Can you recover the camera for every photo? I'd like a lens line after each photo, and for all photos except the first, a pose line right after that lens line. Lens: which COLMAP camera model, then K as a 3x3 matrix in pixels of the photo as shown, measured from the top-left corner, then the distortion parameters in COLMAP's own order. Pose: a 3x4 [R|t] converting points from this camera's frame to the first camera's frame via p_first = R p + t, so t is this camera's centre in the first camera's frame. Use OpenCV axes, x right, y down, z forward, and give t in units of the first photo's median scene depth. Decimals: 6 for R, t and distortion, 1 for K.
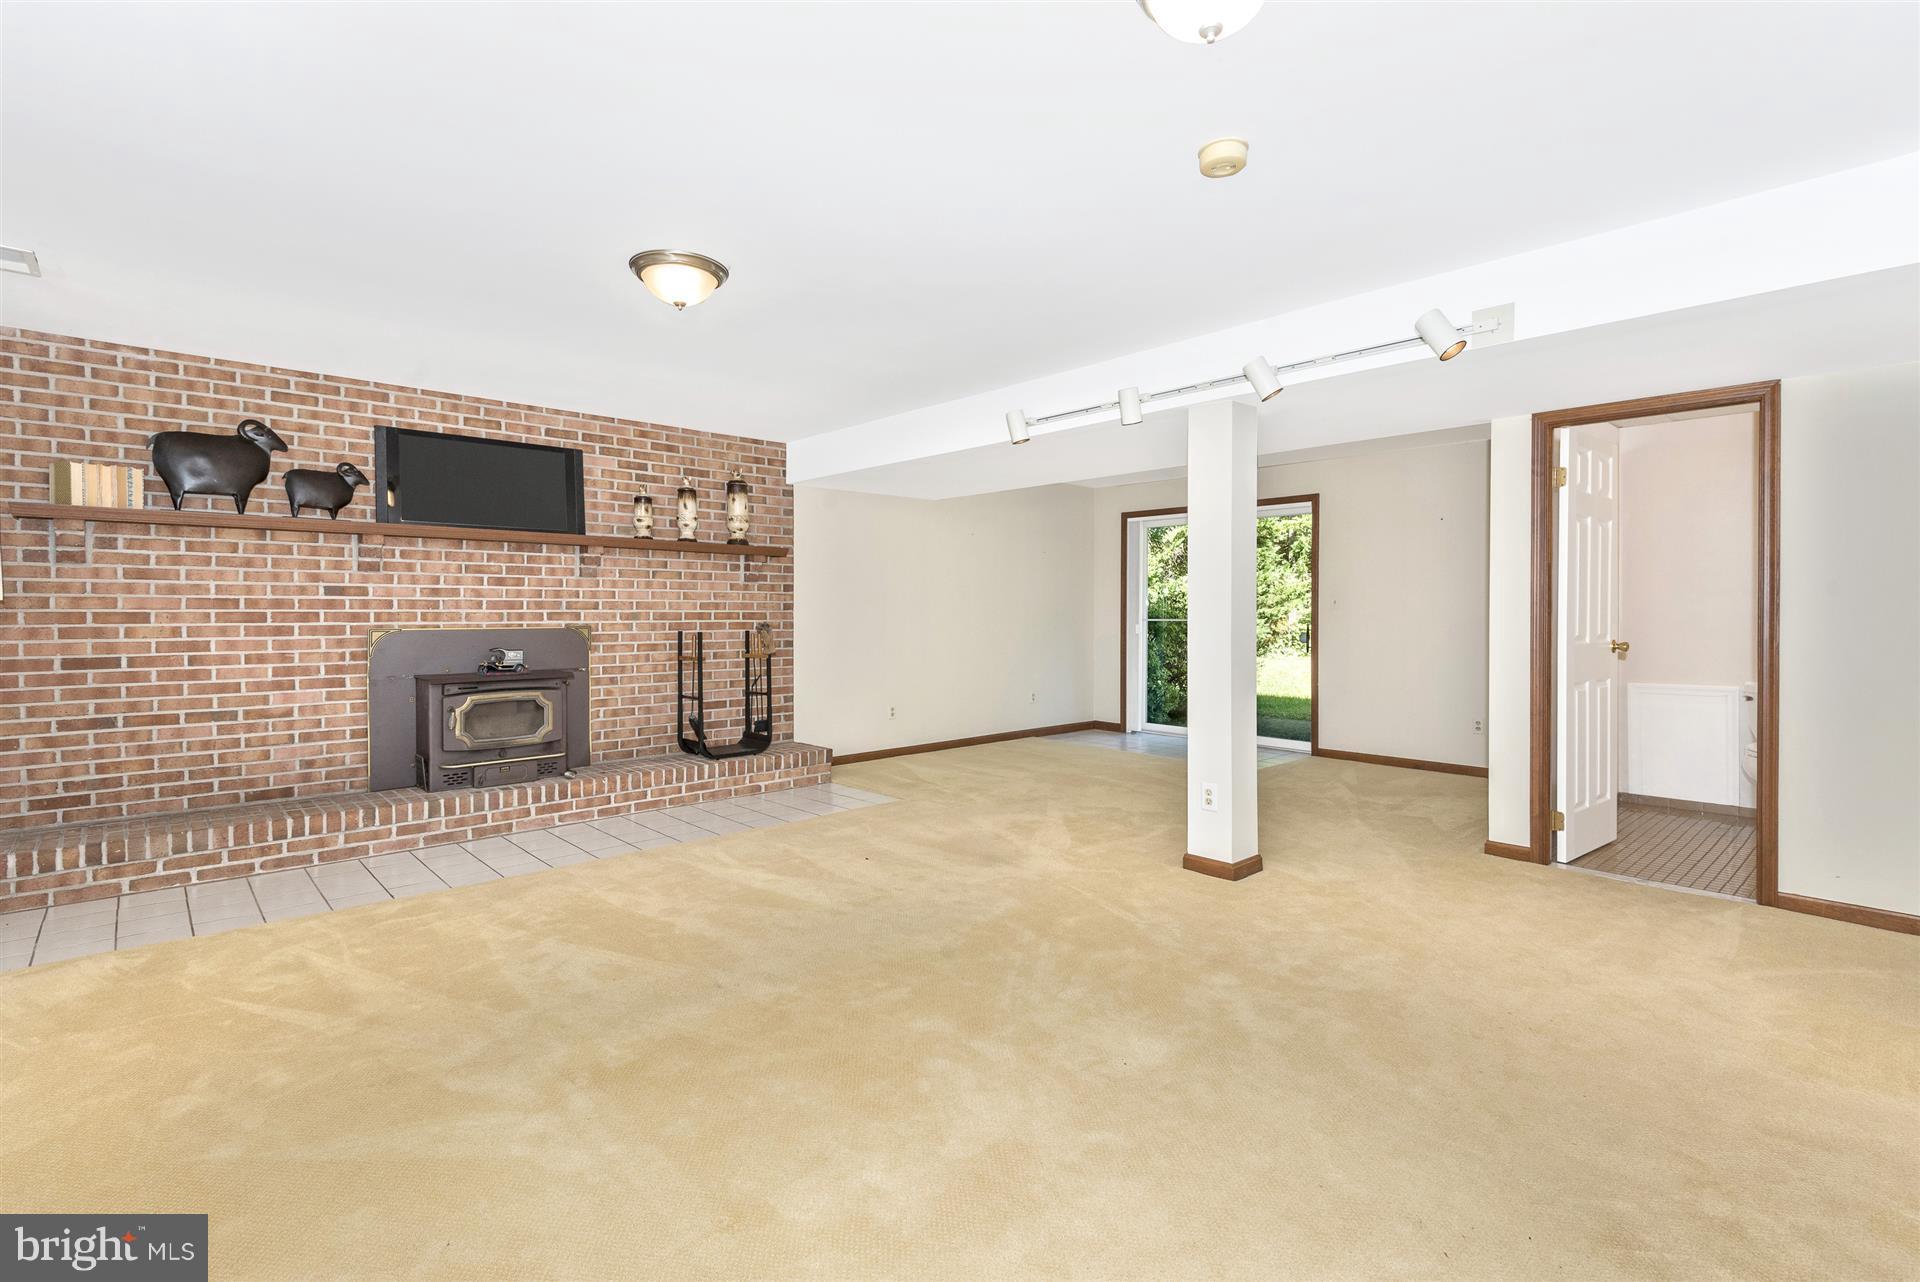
lens RADIAL K [[891.6, 0, 949.9], [0, 891.6, 609.0], [0, 0, 1]] dist [-0.010164, -0.000800]
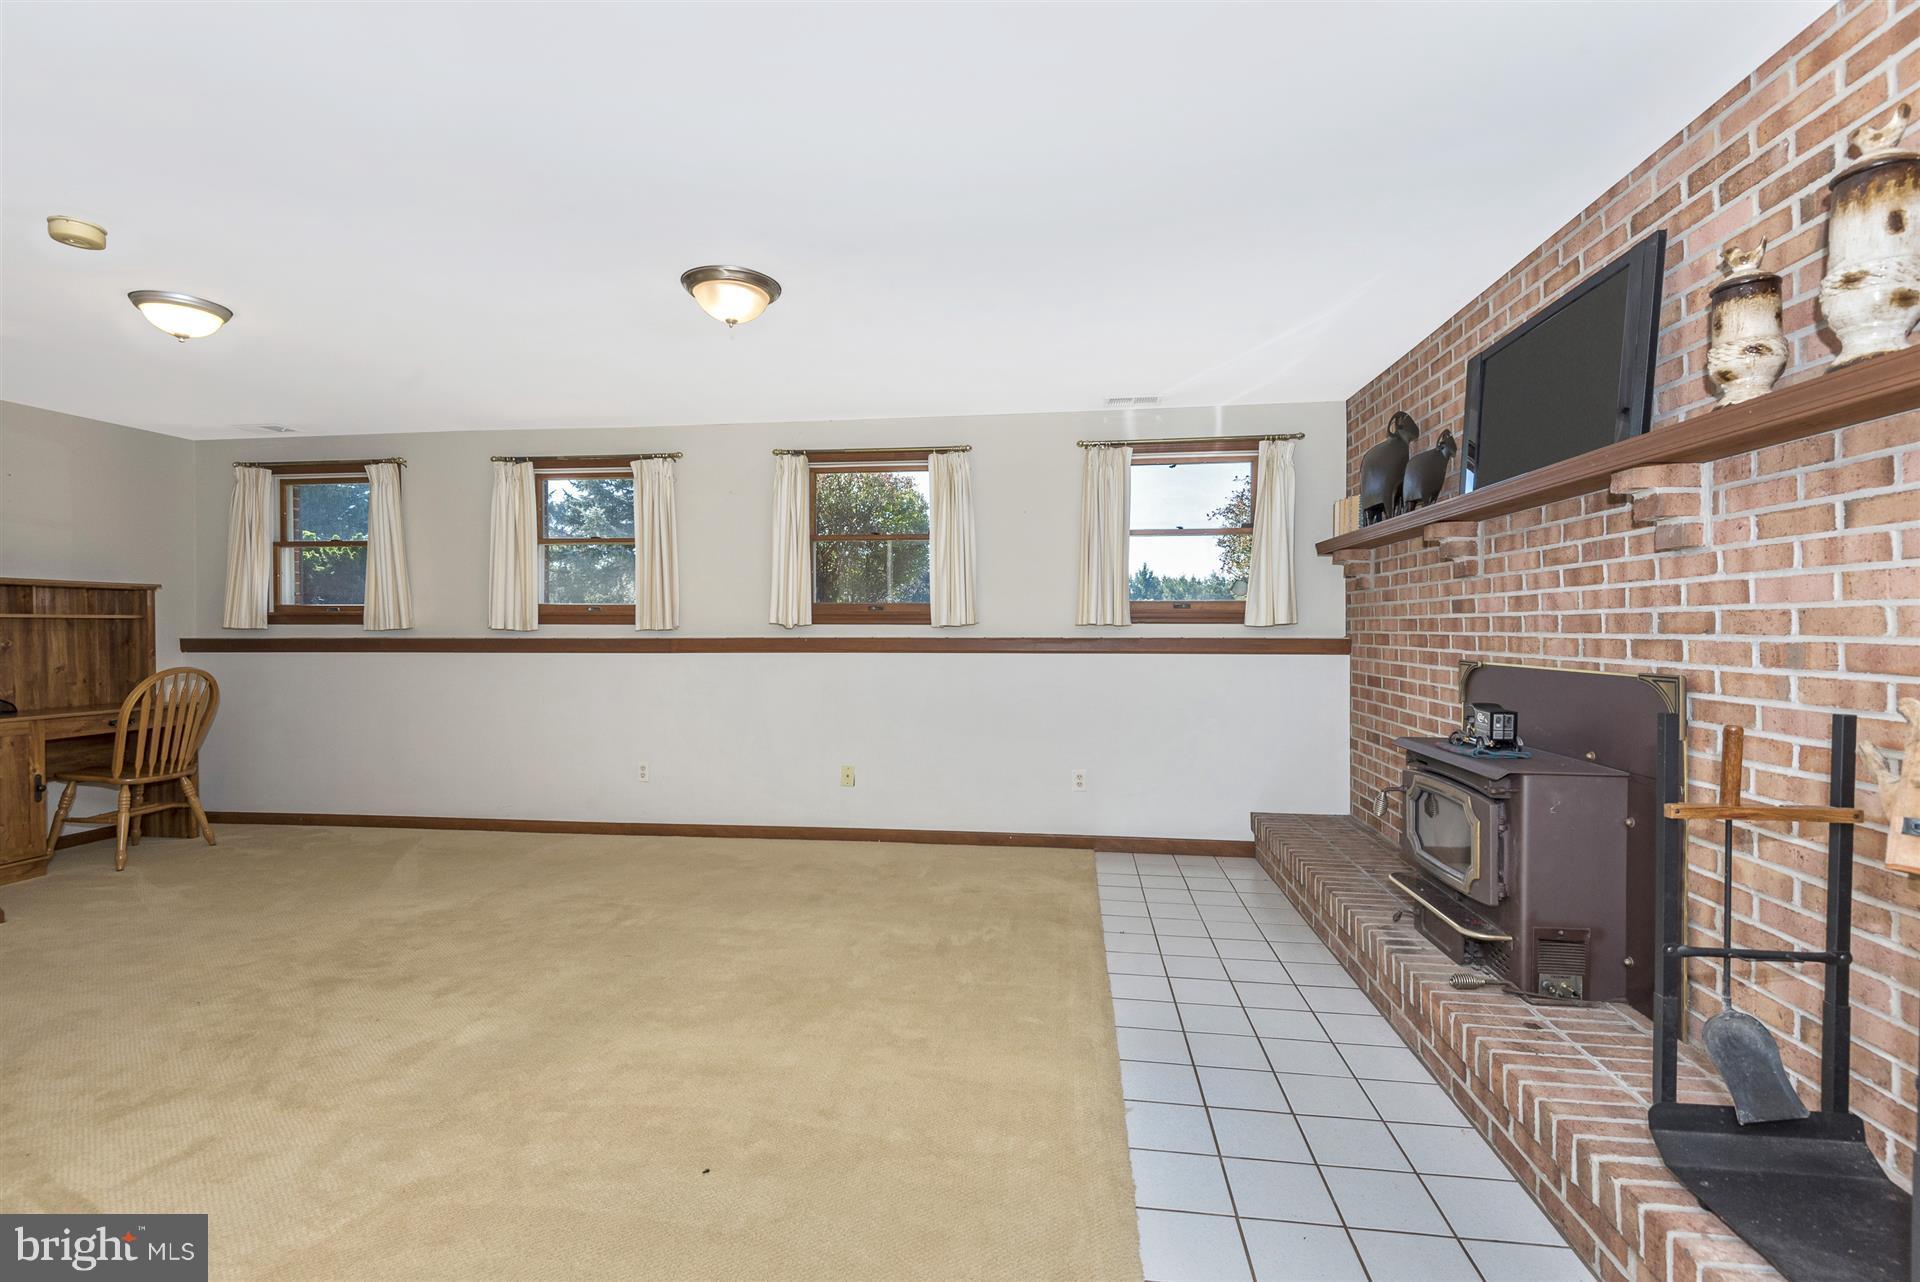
lens RADIAL K [[891.6, 0, 949.9], [0, 891.6, 609.0], [0, 0, 1]] dist [-0.010164, -0.000800]
pose [[-0.775895, -0.008683, -0.630802, 0.078907], [0.008095, 0.999686, -0.023717, -0.003667], [0.630810, -0.023508, -0.775581, 1.119767]]
